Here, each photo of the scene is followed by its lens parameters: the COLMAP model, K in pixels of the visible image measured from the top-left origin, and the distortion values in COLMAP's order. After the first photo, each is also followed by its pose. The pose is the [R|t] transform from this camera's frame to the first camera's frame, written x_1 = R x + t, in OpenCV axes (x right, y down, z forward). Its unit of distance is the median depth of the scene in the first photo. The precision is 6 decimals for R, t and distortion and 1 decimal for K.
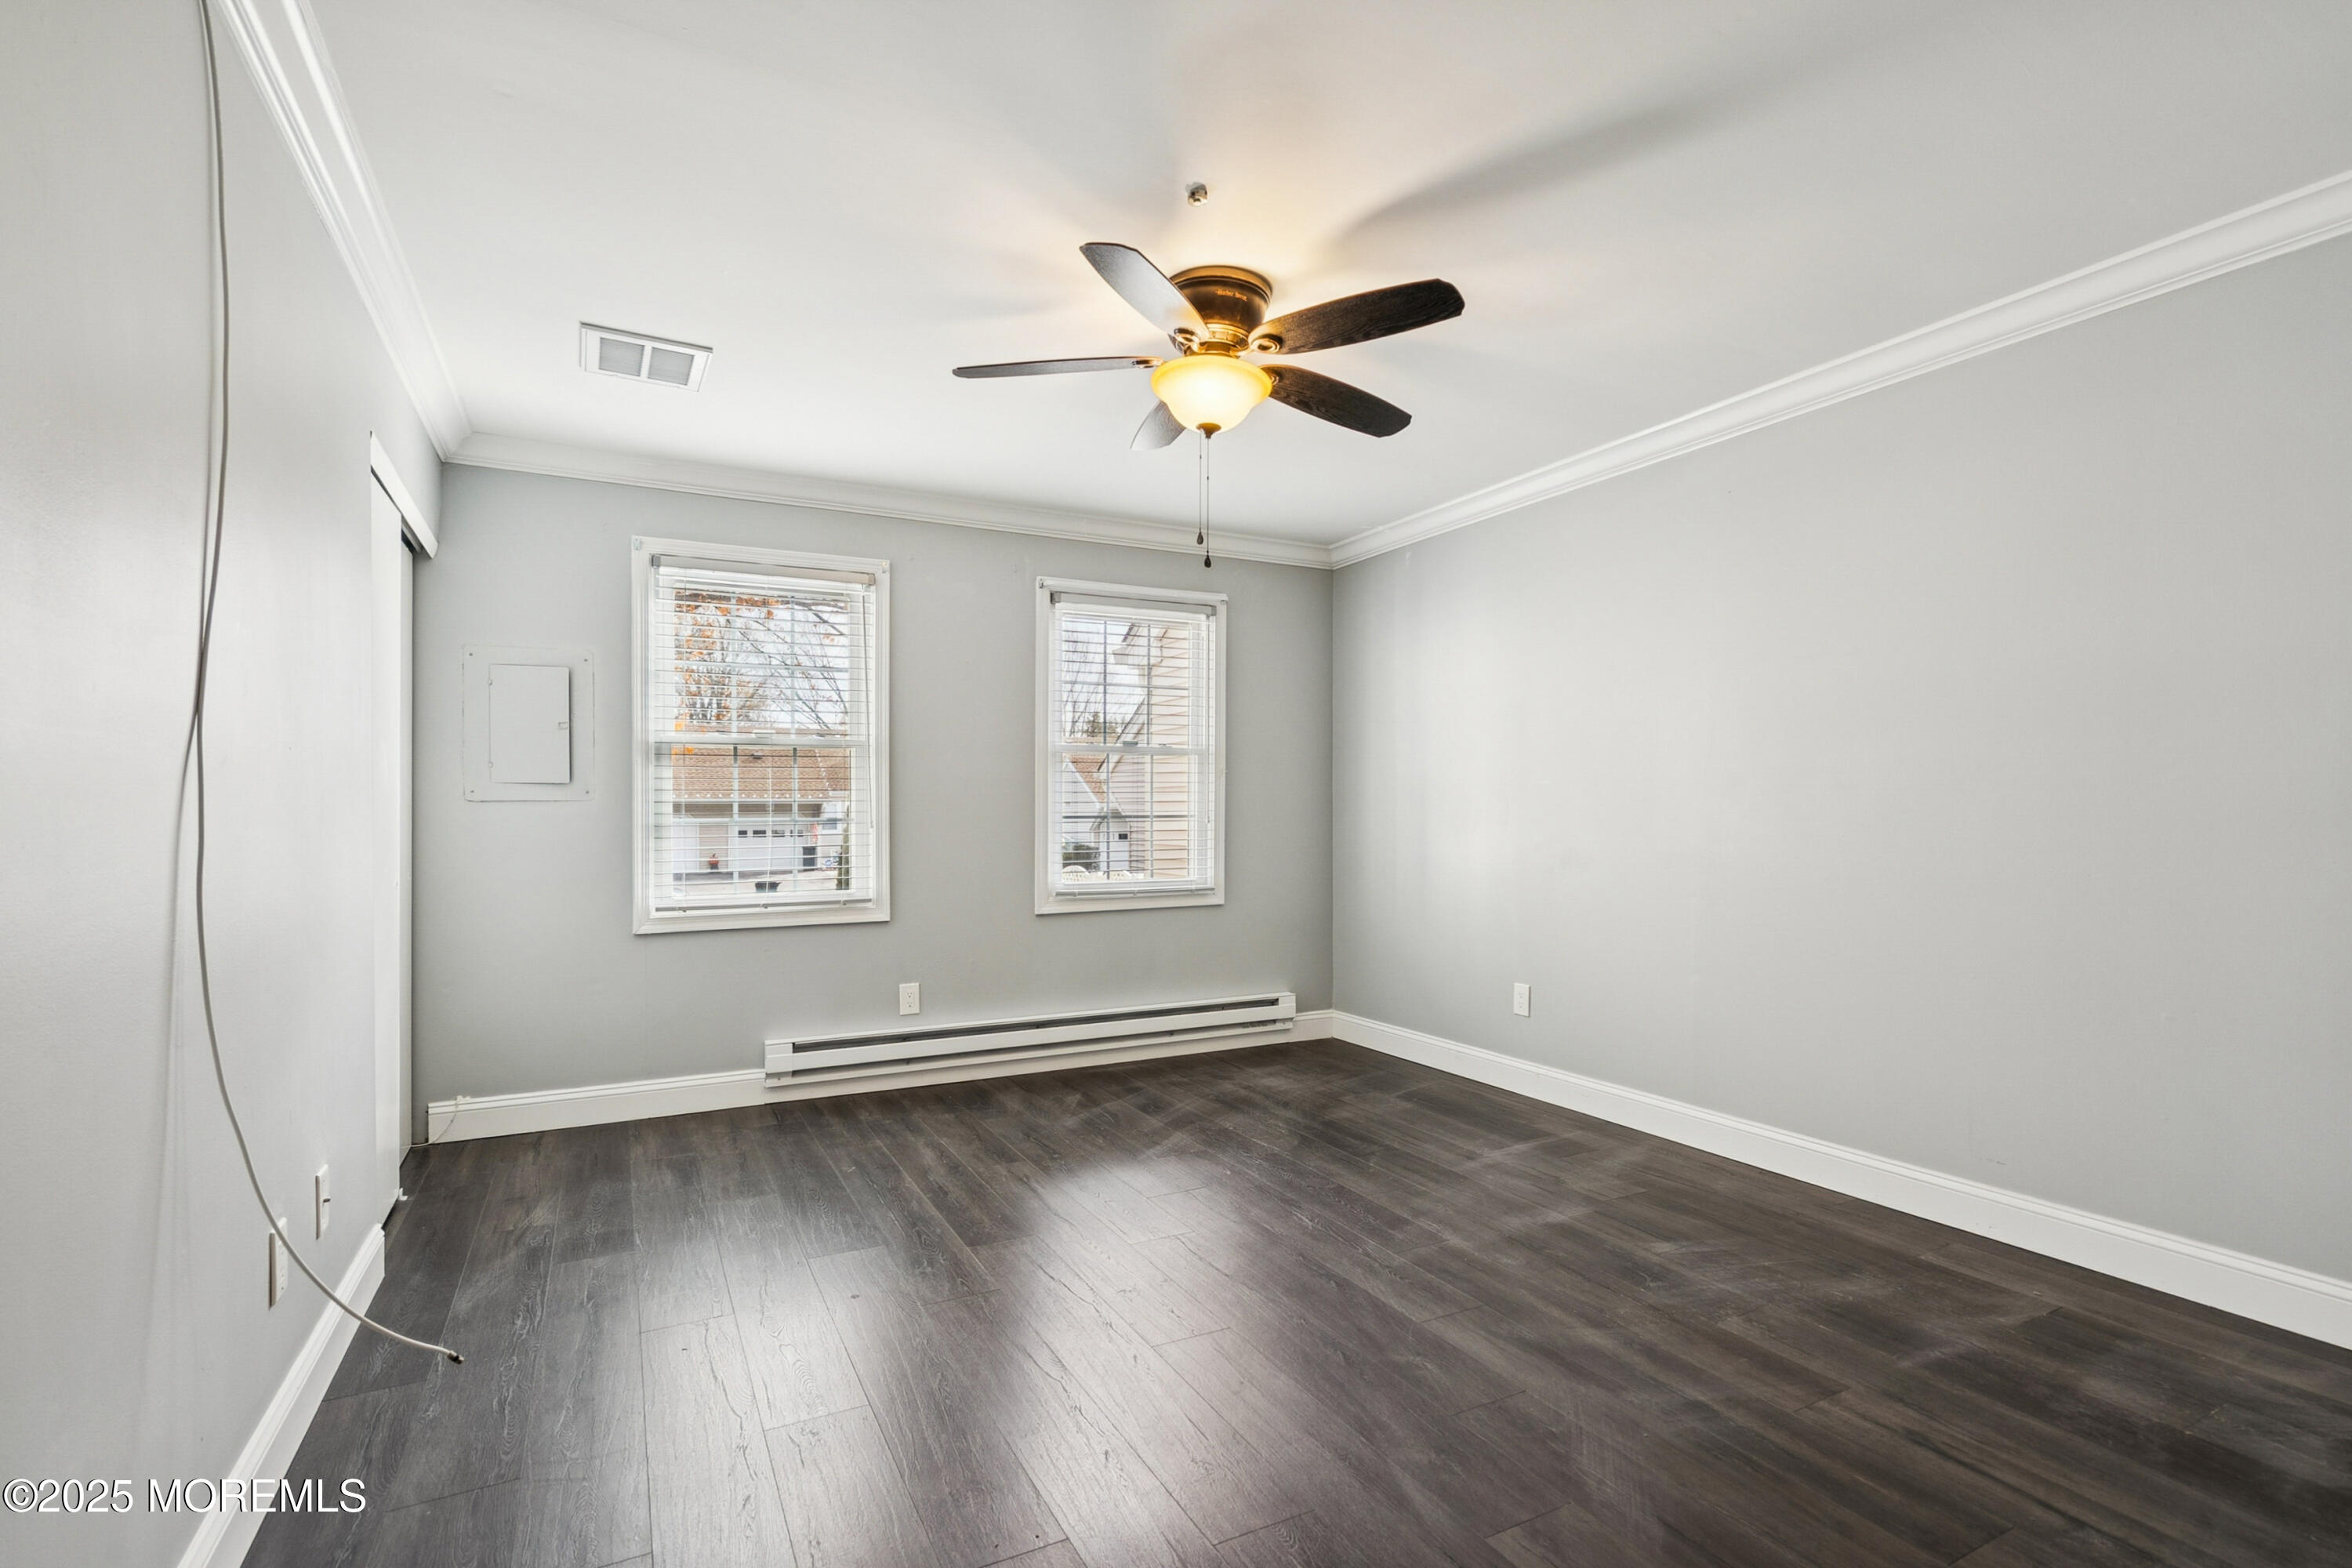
lens RADIAL K [[1063.6, 0, 1171.0], [0, 1063.6, 797.2], [0, 0, 1]] dist [-0.003595, -0.000040]
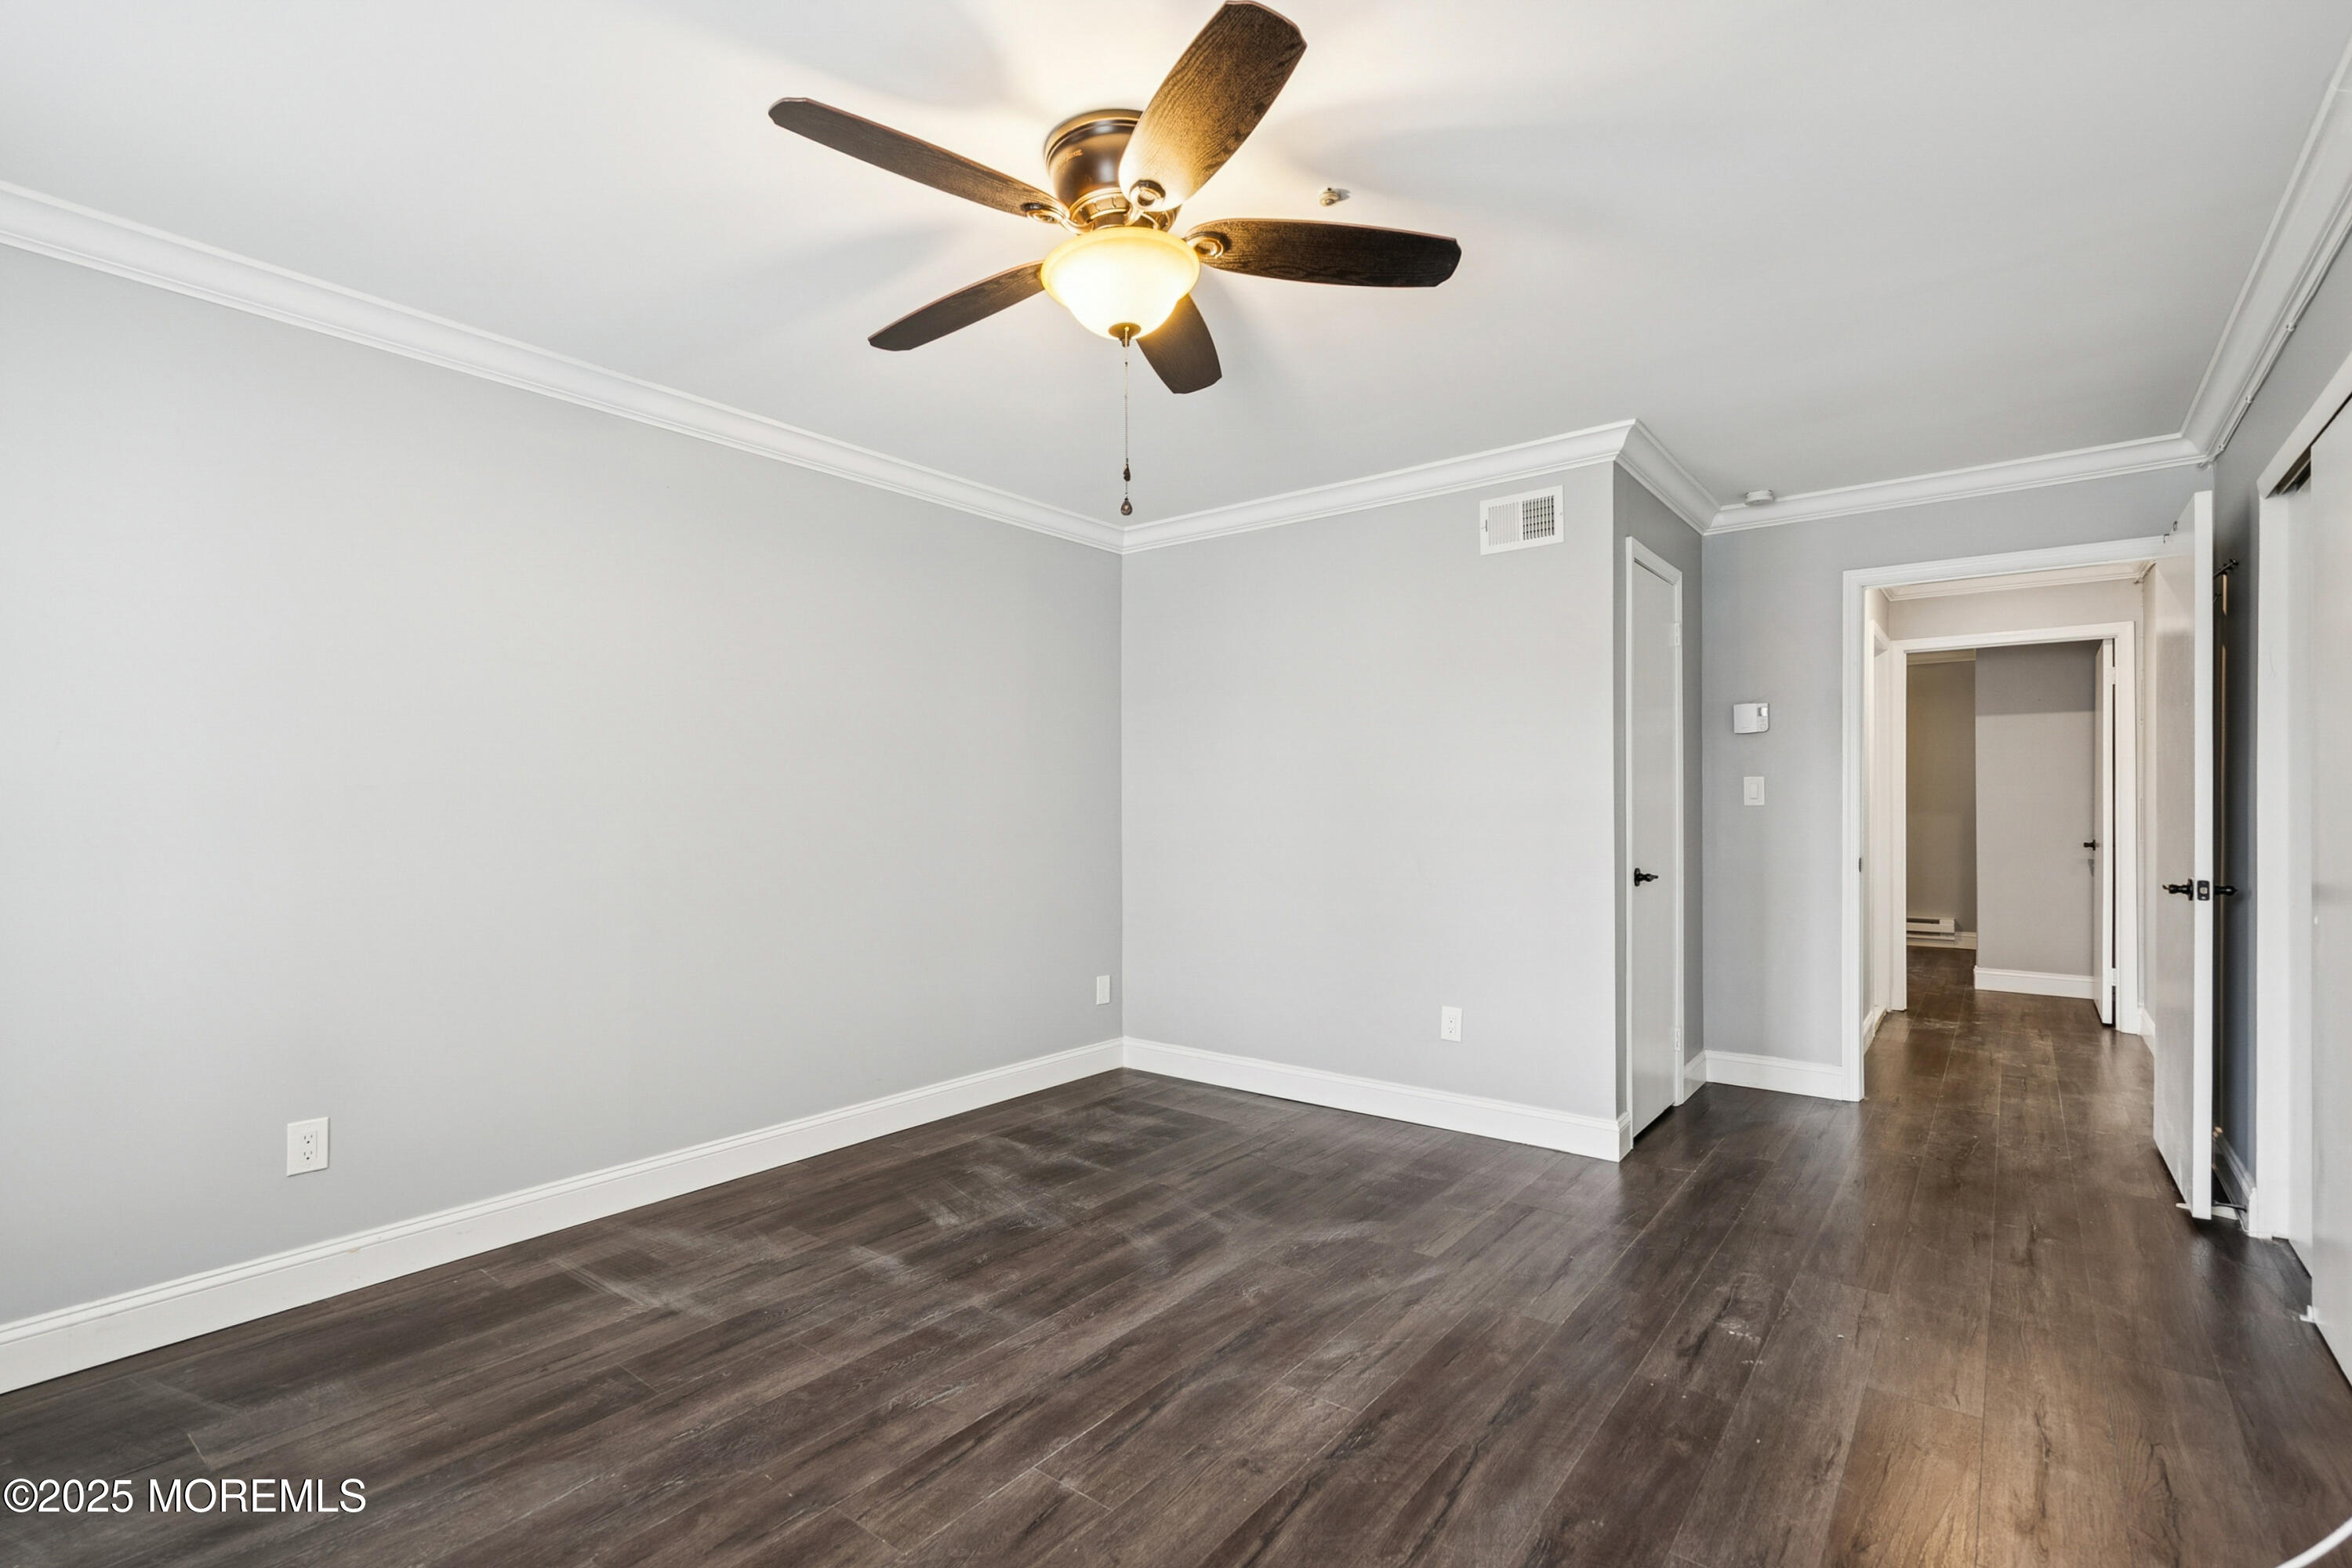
lens RADIAL K [[1063.6, 0, 1179.4], [0, 1063.6, 800.9], [0, 0, 1]] dist [-0.003595, -0.000040]
pose [[-0.409654, 0.010580, 0.912180, -0.637300], [-0.008891, 0.999839, -0.015590, 0.002839], [-0.912198, -0.014497, -0.409494, 1.219851]]
